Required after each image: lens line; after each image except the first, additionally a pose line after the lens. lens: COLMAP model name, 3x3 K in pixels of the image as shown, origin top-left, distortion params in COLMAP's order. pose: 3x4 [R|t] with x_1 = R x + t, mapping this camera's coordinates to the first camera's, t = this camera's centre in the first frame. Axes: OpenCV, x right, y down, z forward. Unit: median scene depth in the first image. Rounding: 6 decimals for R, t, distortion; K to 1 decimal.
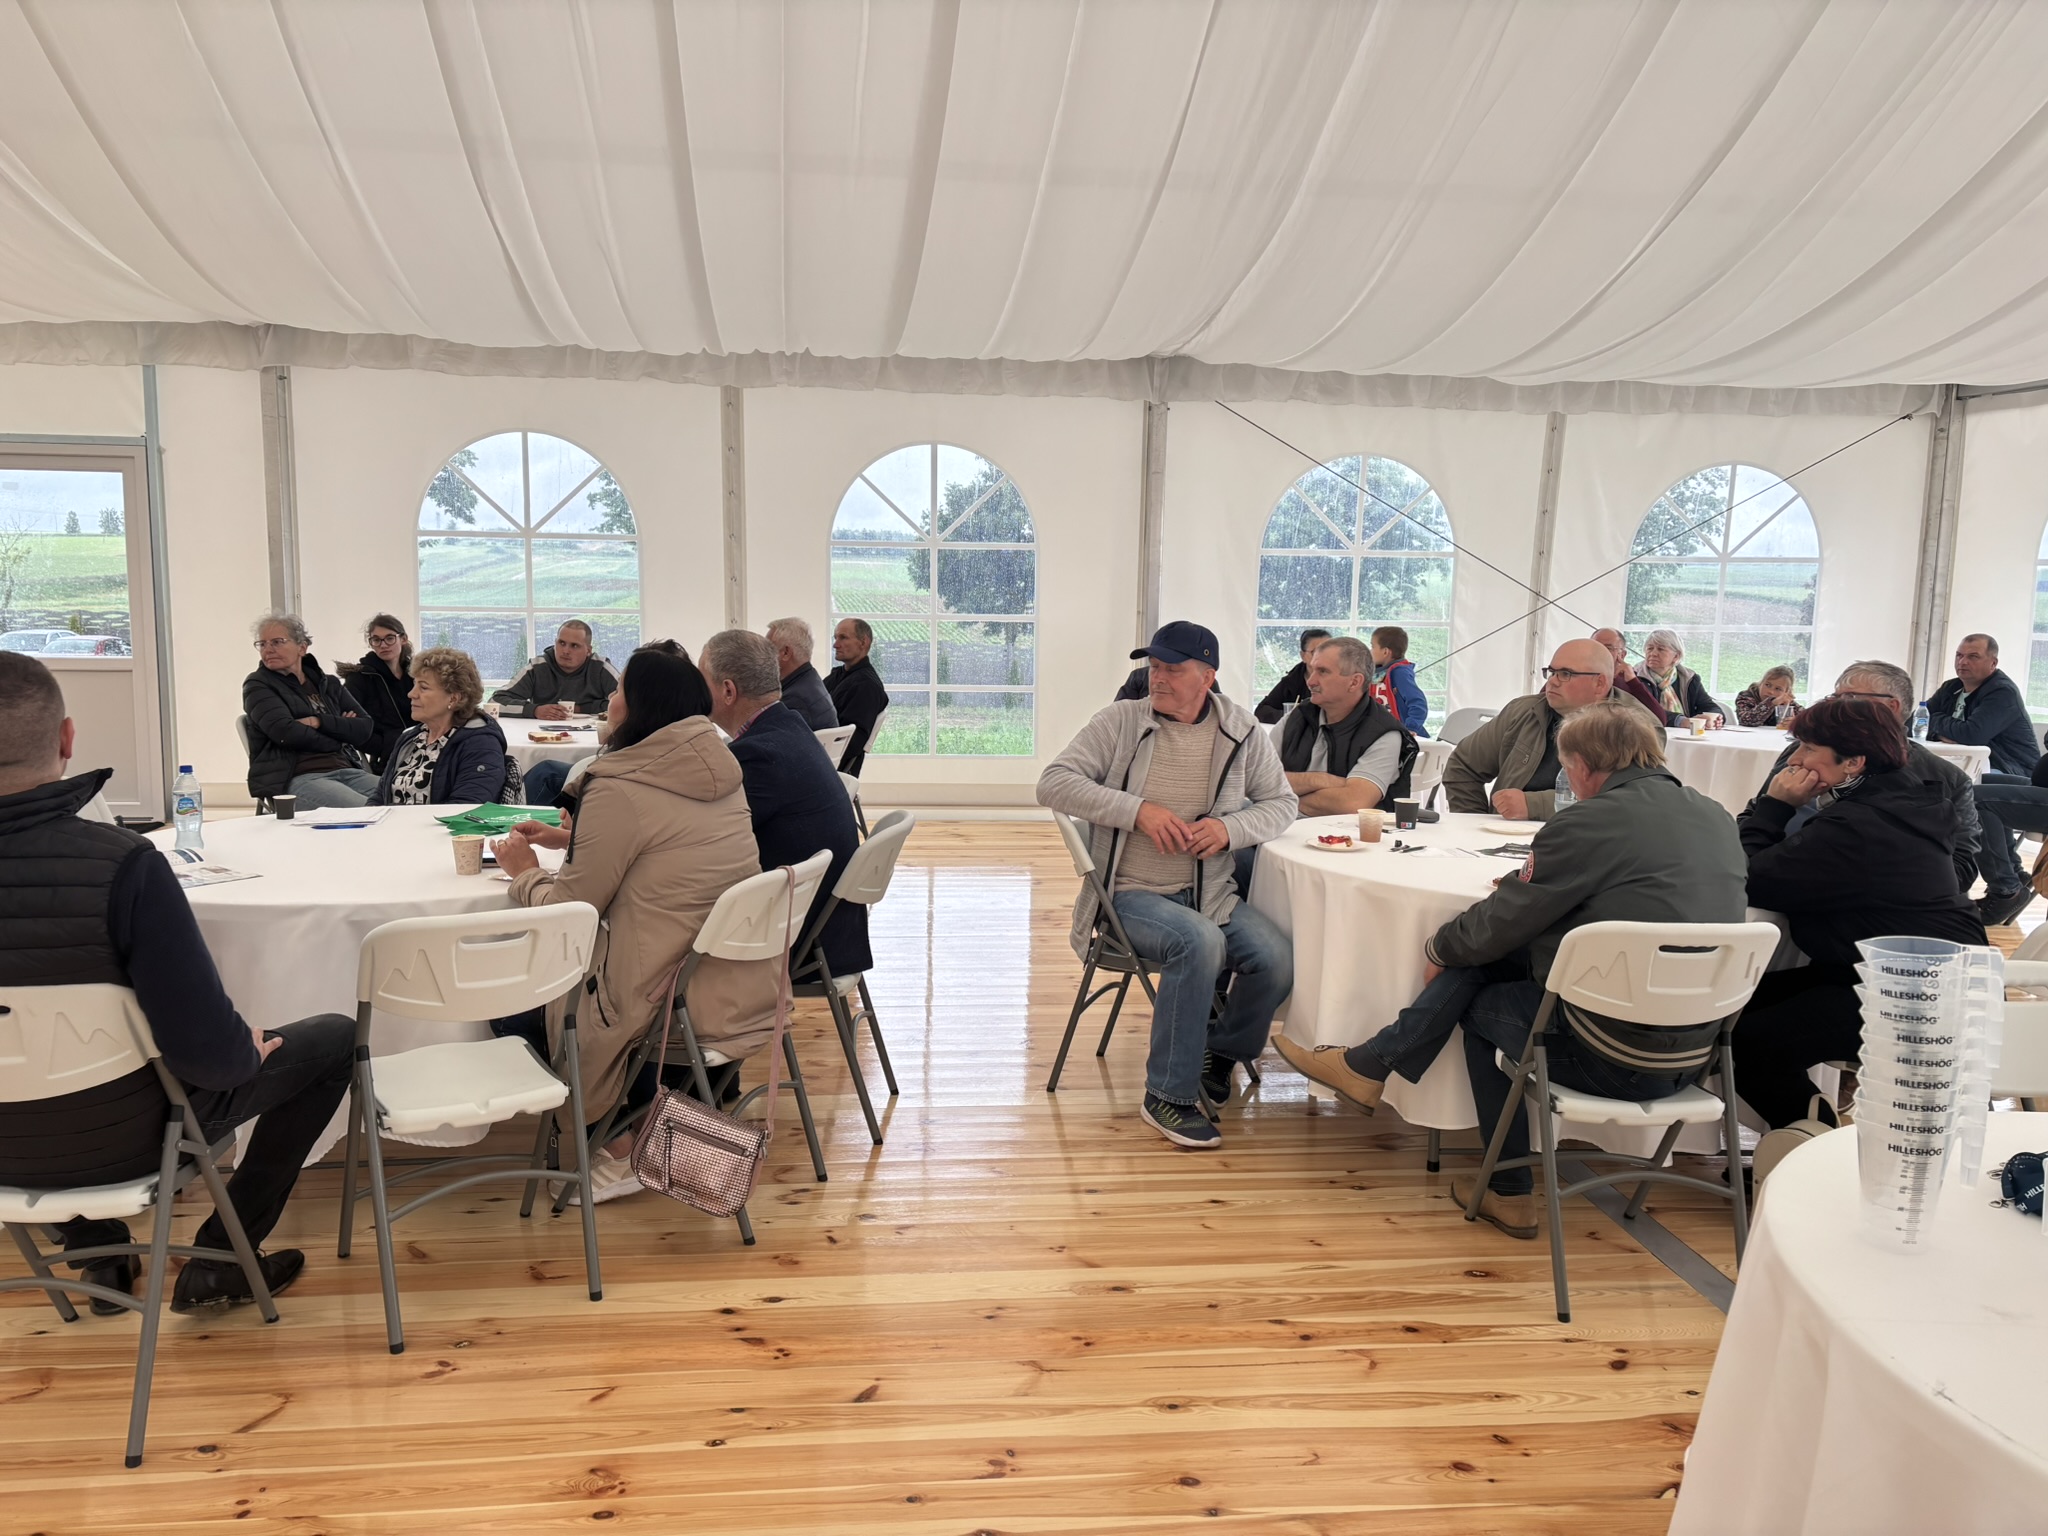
lens RADIAL K [[1526.6, 0, 1014.0], [0, 1526.6, 762.1], [0, 0, 1]] dist [0.059184, -0.055374]
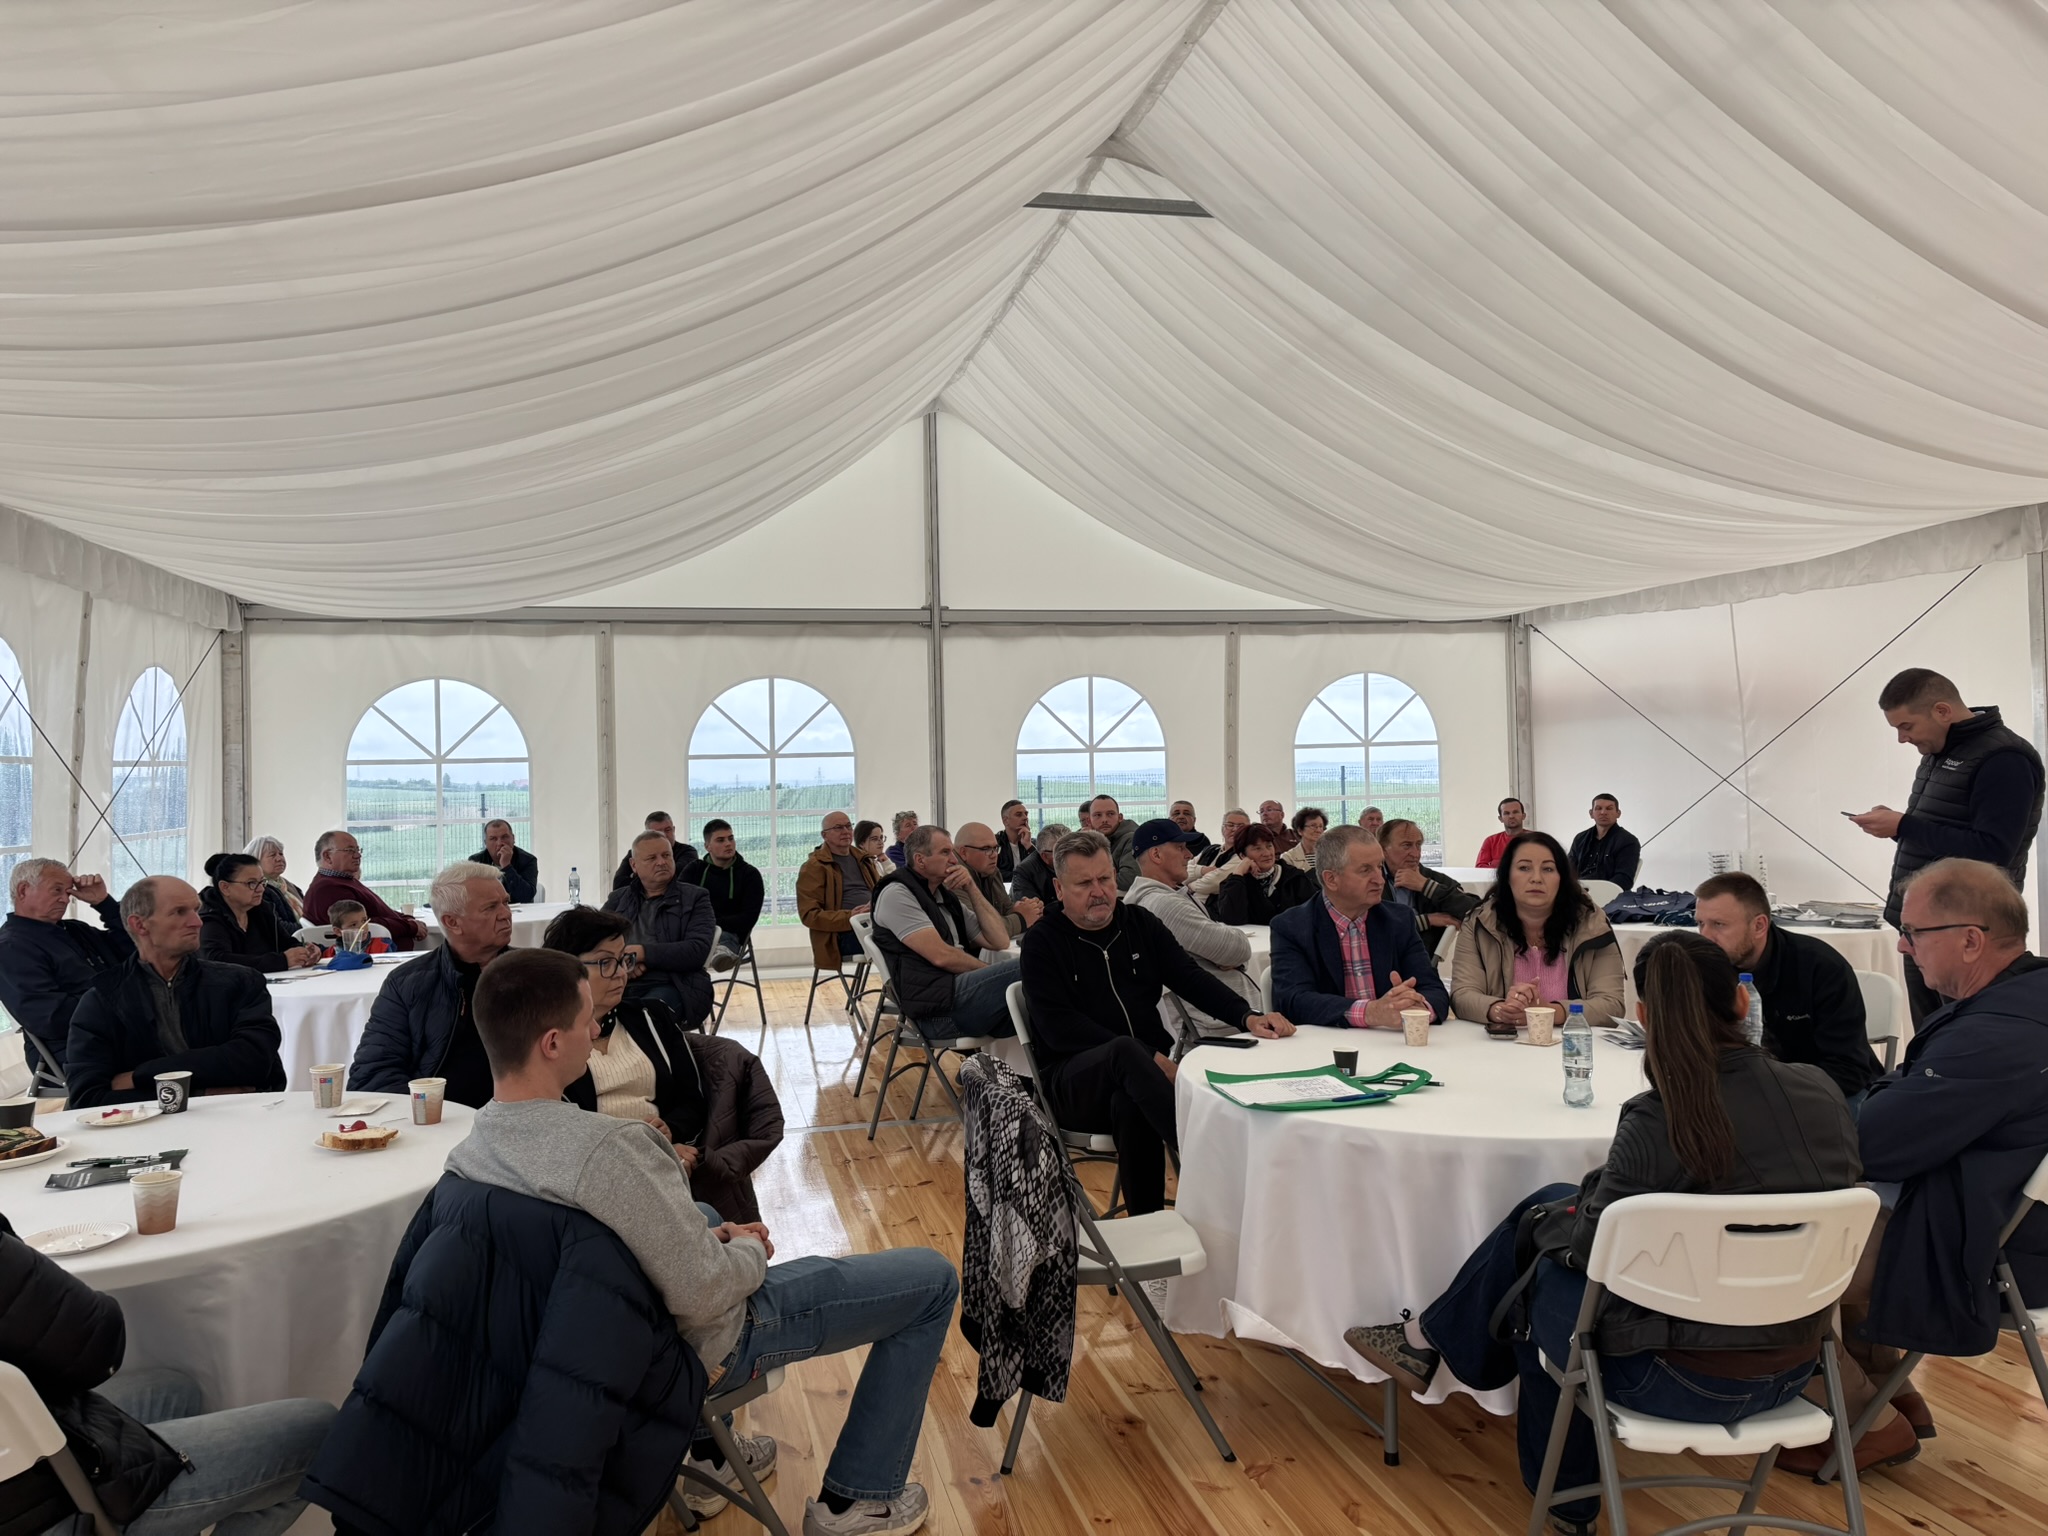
lens RADIAL K [[1526.6, 0, 1008.5], [0, 1526.6, 765.8], [0, 0, 1]] dist [0.059184, -0.055374]
pose [[-0.107009, -0.014394, 0.994154, -0.984414], [0.138097, 0.989988, 0.029198, -0.149685], [-0.984621, 0.140414, -0.103950, 1.019810]]
